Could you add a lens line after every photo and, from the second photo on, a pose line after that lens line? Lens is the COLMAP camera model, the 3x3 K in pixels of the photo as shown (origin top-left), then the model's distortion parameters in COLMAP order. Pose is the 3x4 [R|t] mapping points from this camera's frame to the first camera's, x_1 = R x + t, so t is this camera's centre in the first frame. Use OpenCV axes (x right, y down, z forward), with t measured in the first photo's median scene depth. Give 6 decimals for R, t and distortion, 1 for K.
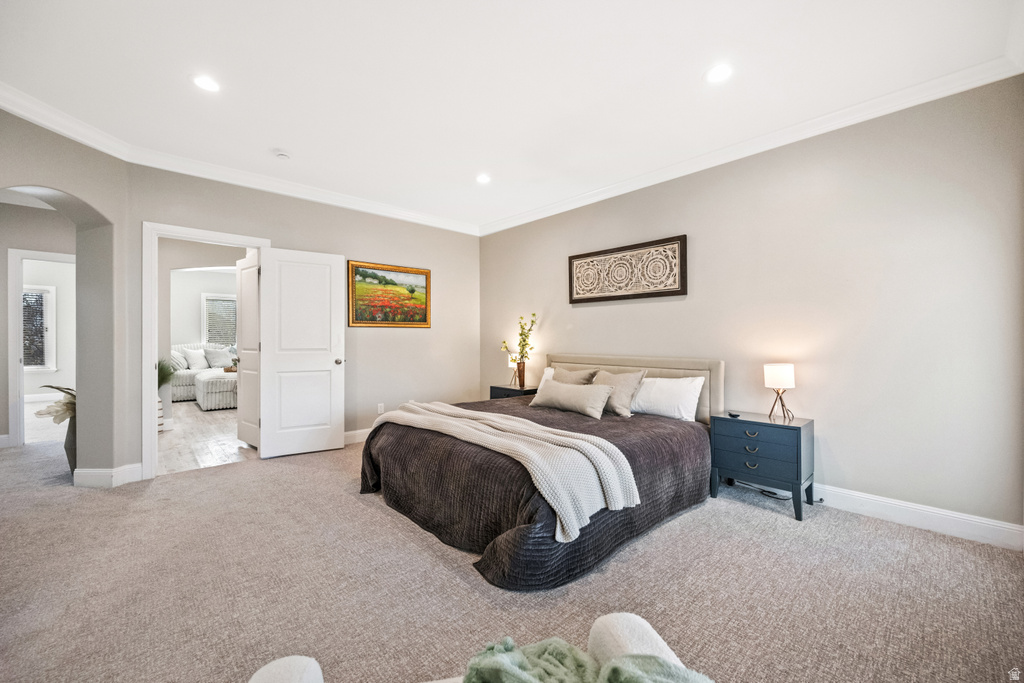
lens RADIAL K [[411.2, 0, 513.9], [0, 411.2, 339.2], [0, 0, 1]] dist [-0.001110, 0.000133]
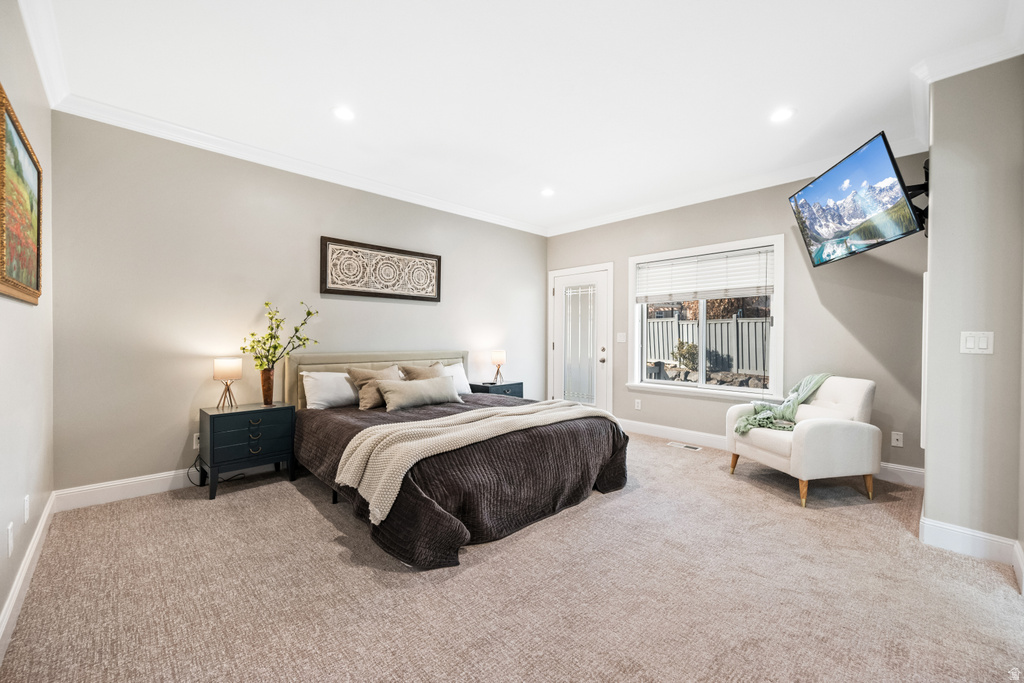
lens RADIAL K [[411.2, 0, 513.9], [0, 411.2, 339.2], [0, 0, 1]] dist [-0.001110, 0.000133]
pose [[-0.012977, 0.000898, 0.999915, -0.811082], [-0.000133, 1.000000, -0.000900, 0.009281], [-0.999916, -0.000145, -0.012977, 0.719804]]
